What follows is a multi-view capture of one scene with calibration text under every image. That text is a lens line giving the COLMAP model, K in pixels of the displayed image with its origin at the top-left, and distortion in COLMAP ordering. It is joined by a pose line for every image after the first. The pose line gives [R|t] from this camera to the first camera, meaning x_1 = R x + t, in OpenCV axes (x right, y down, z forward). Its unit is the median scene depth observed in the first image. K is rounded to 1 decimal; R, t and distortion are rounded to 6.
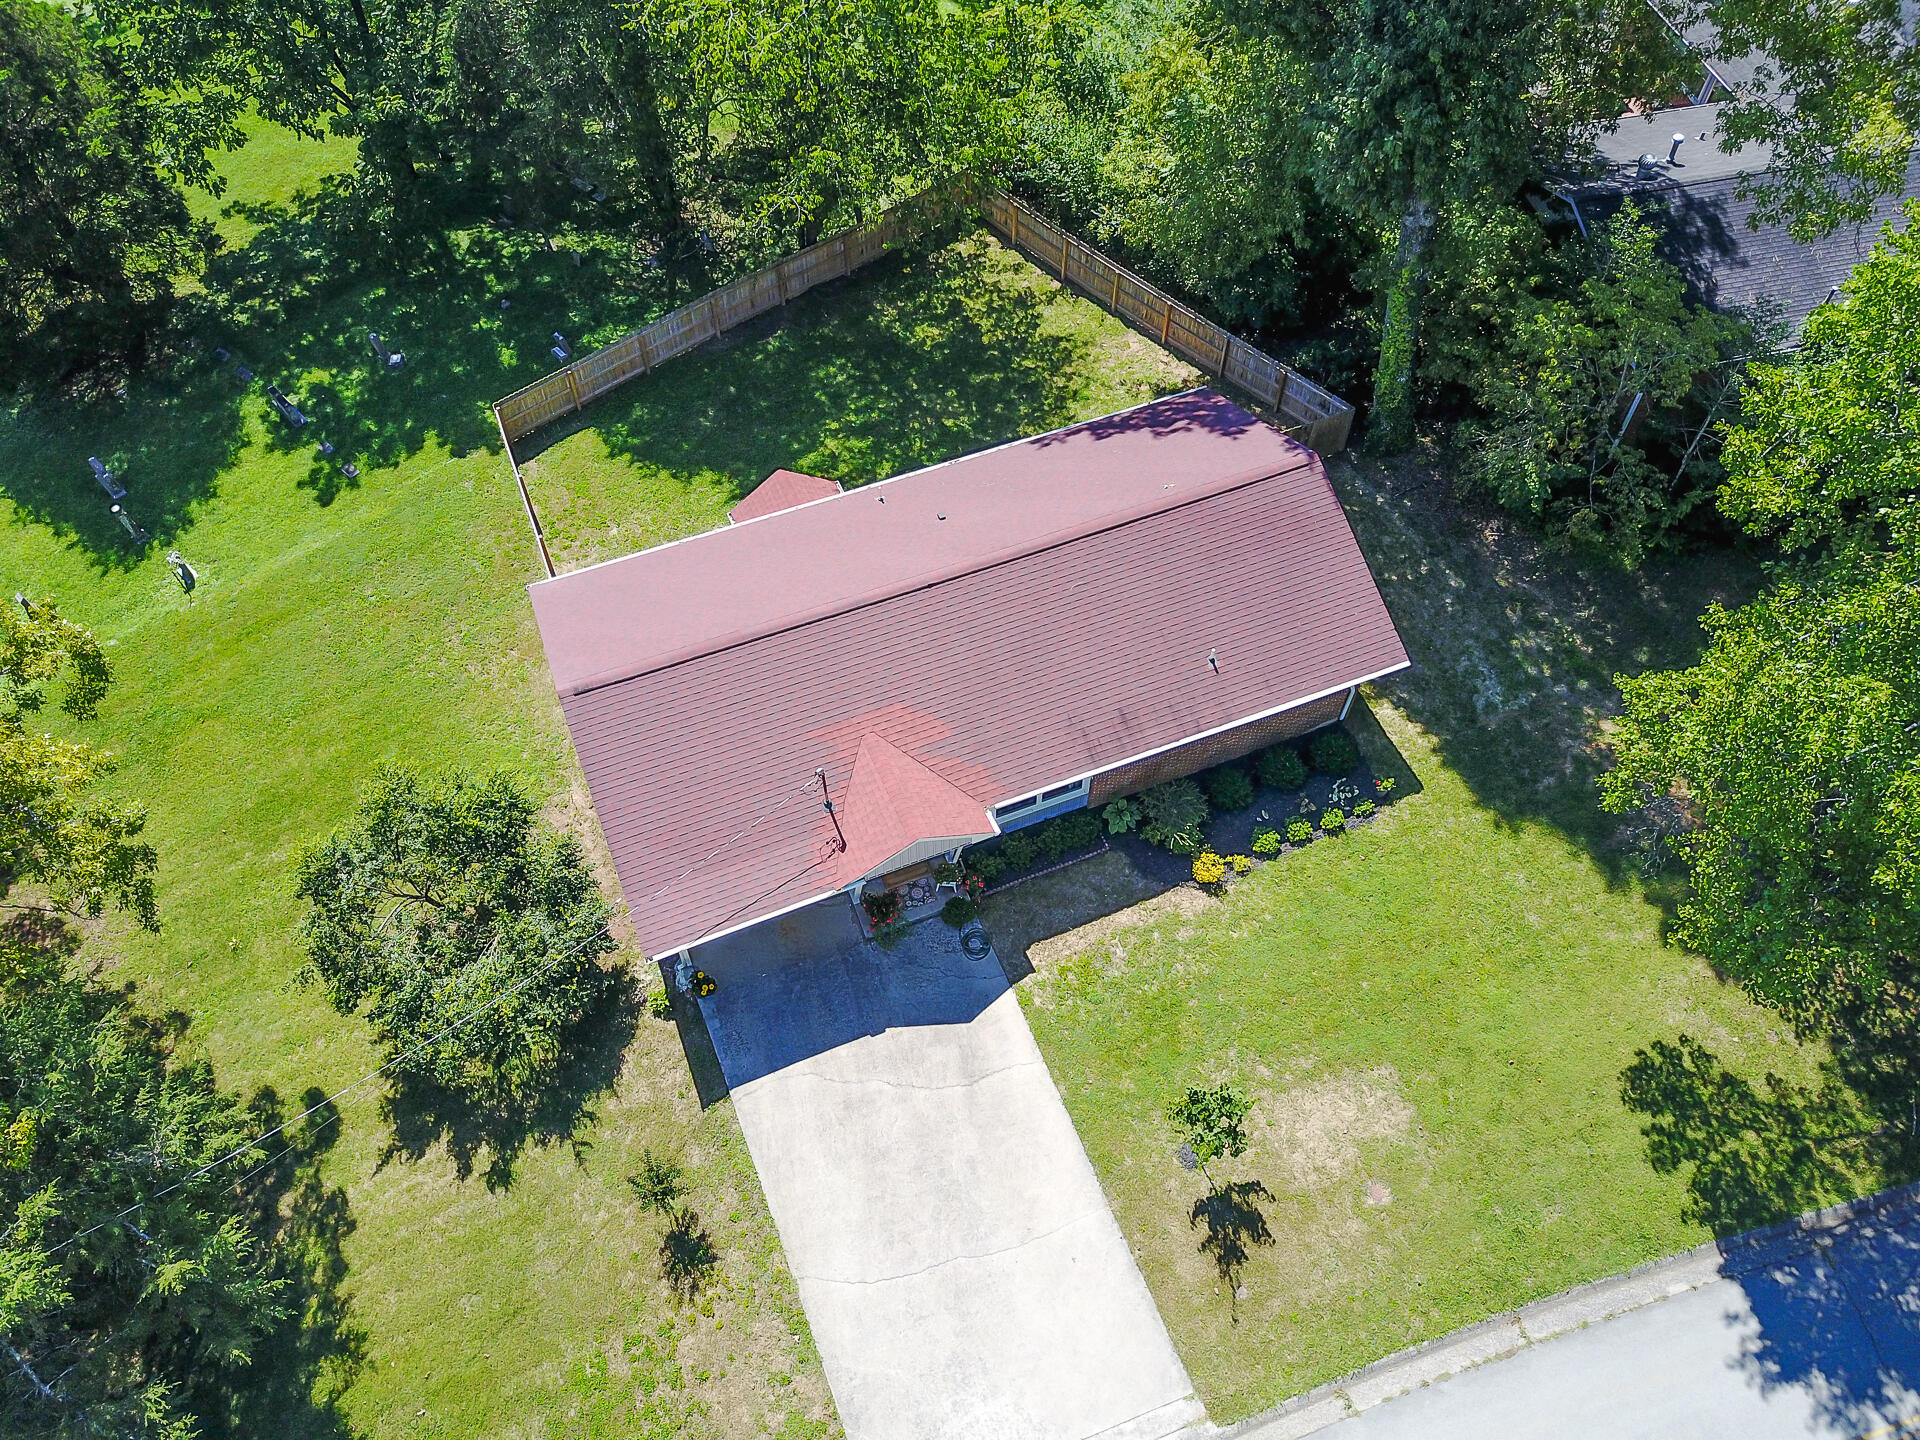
lens RADIAL K [[1437.2, 0, 960.0], [0, 1437.2, 720.0], [0, 0, 1]] dist [0.038680, -0.076887]
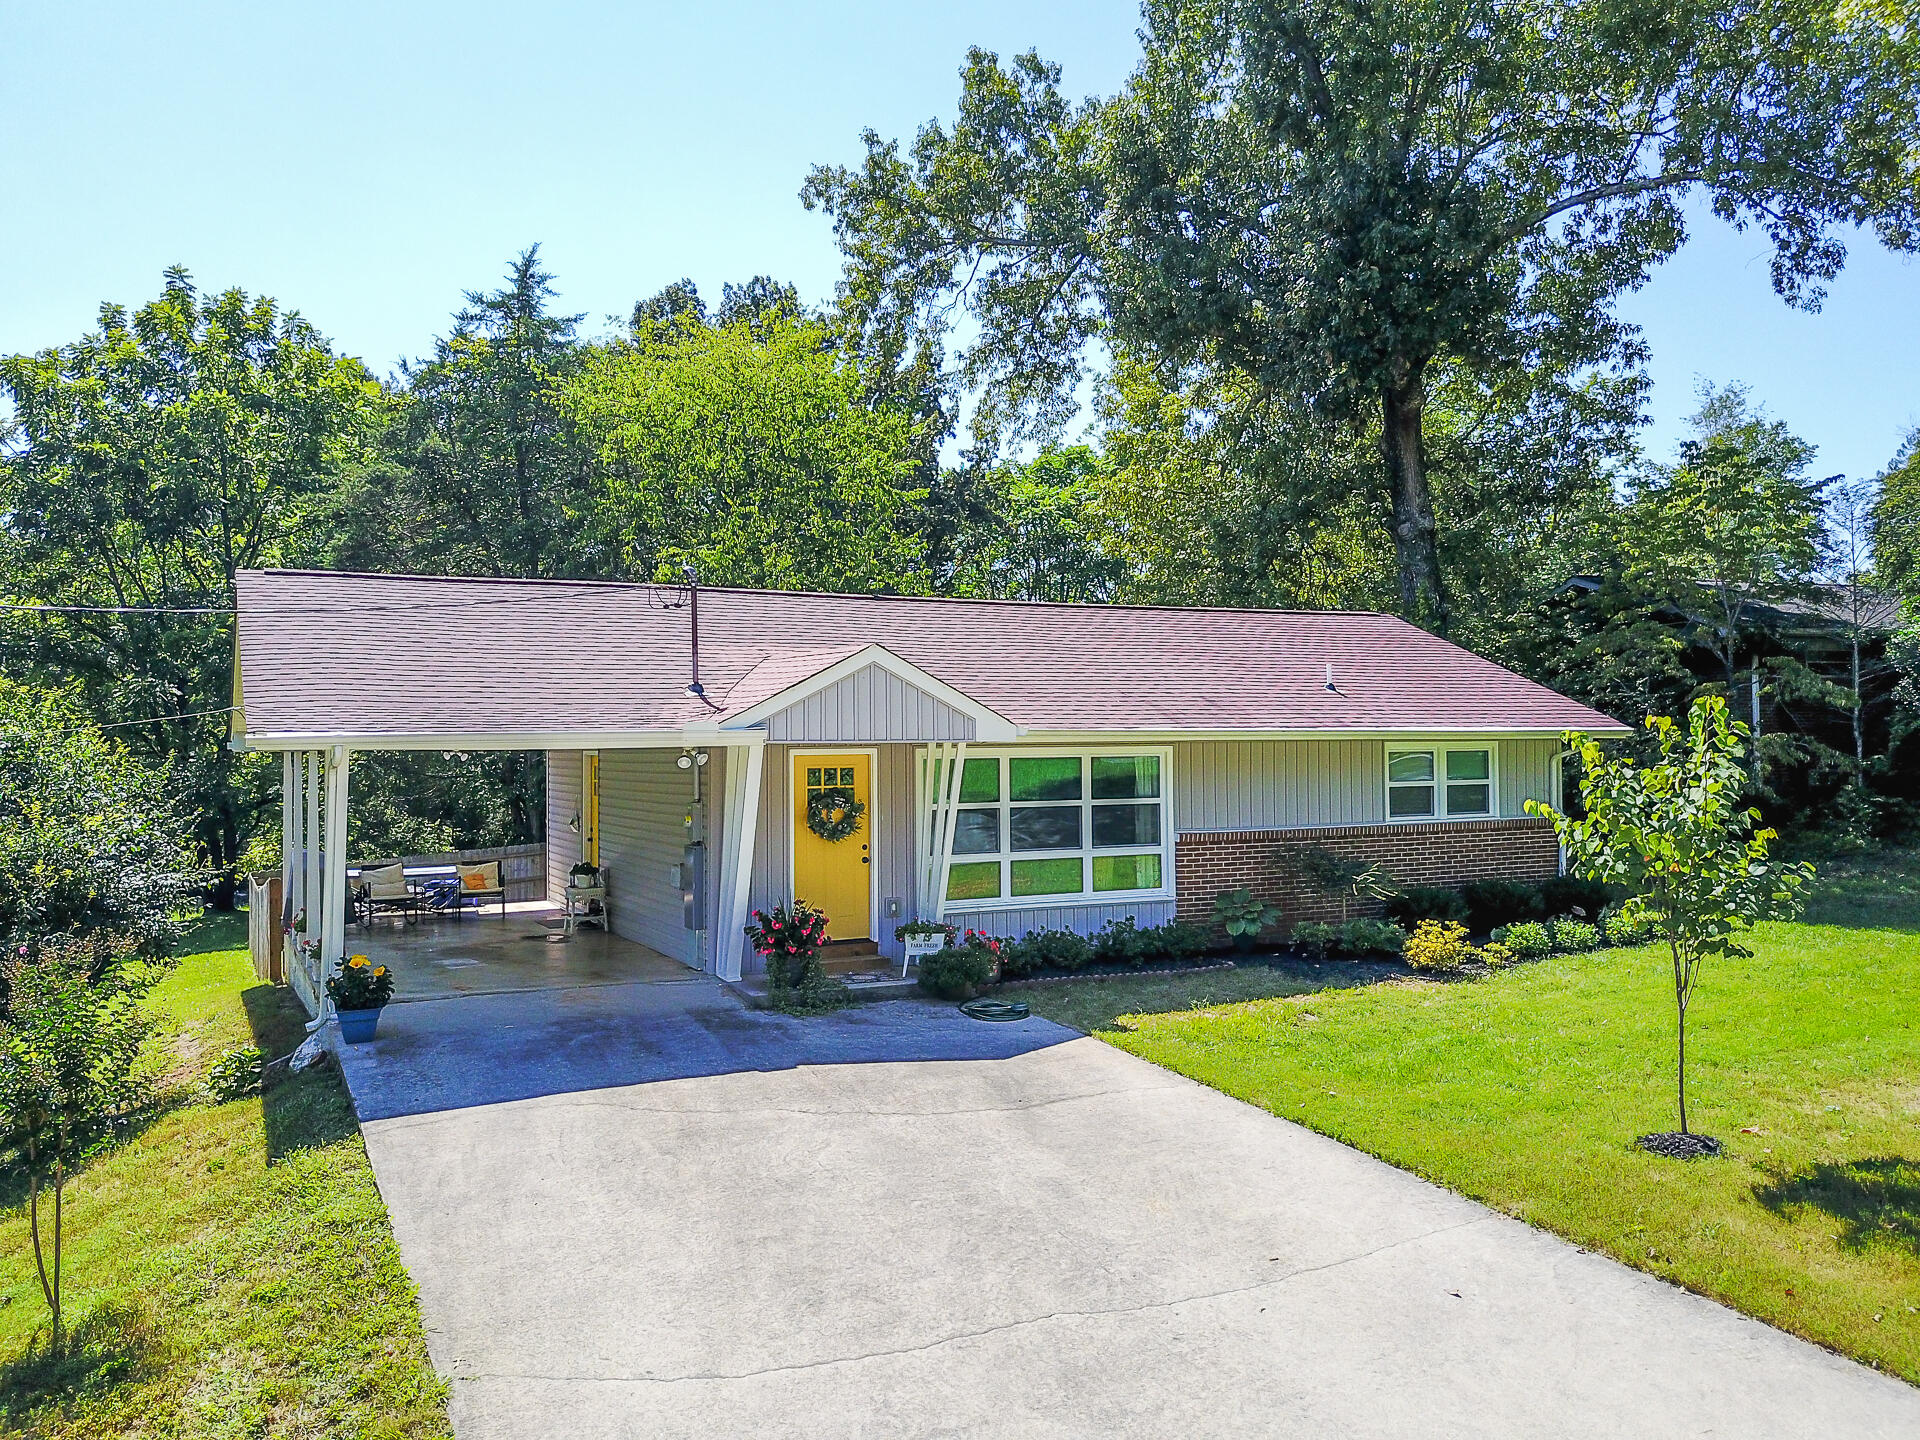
lens RADIAL K [[1441.4, 0, 964.5], [0, 1441.4, 722.5], [0, 0, 1]] dist [0.039820, -0.104273]
pose [[0.996459, -0.009669, 0.083519, -0.037111], [0.075603, 0.537658, -0.839767, 0.494823], [-0.036785, 0.843108, 0.536485, 0.683651]]
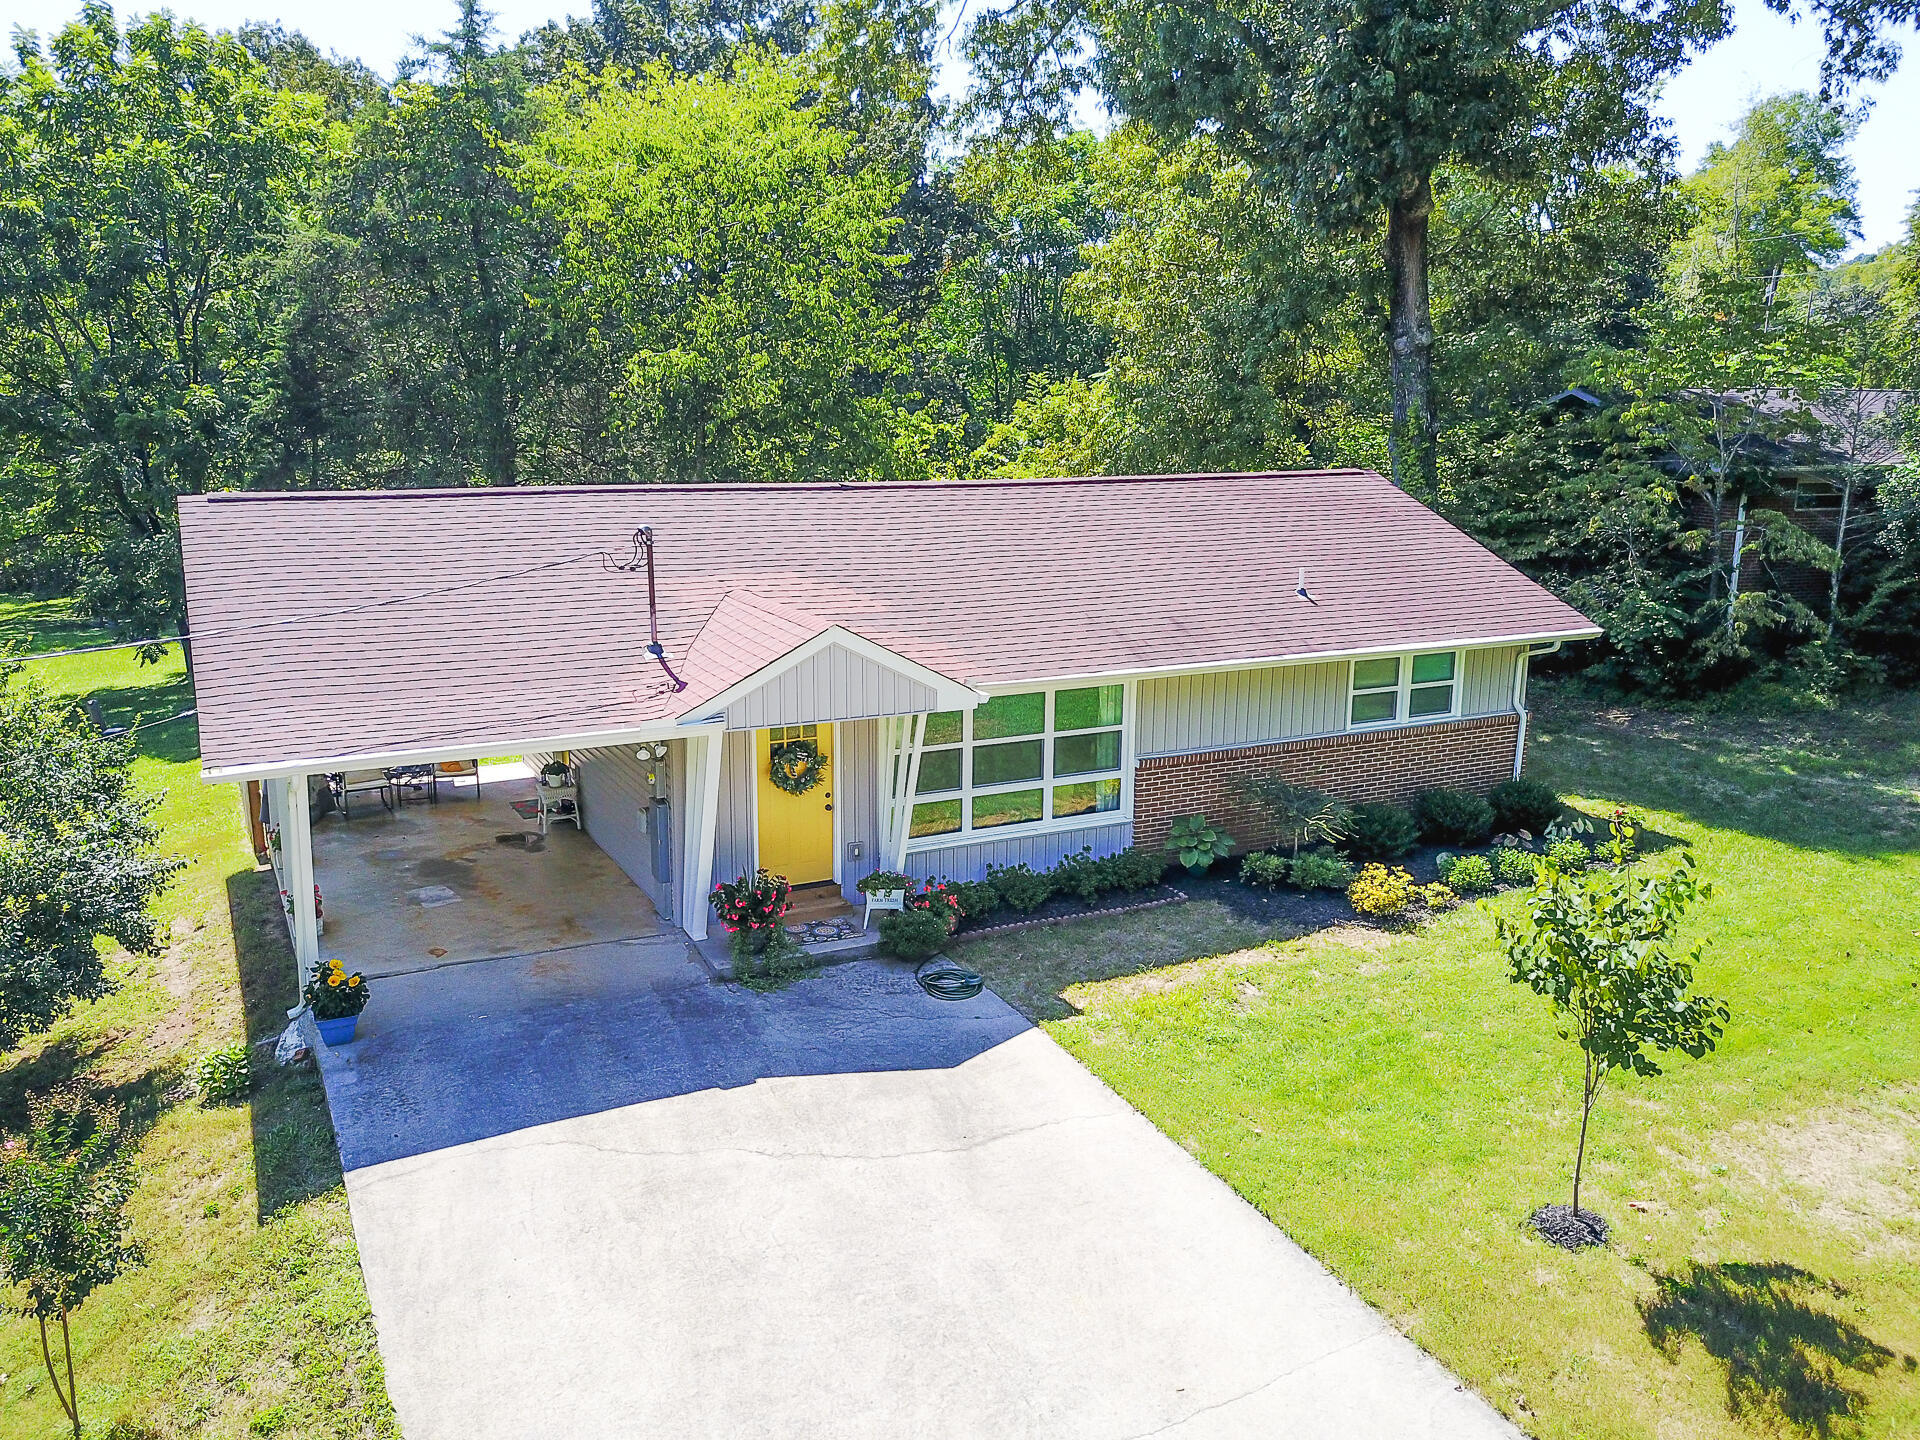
lens RADIAL K [[1437.2, 0, 960.0], [0, 1437.2, 720.0], [0, 0, 1]] dist [0.038680, -0.076887]
pose [[0.996165, -0.013436, 0.086457, -0.026747], [0.070065, 0.714339, -0.696283, 0.430241], [-0.052405, 0.699671, 0.712541, 0.603511]]
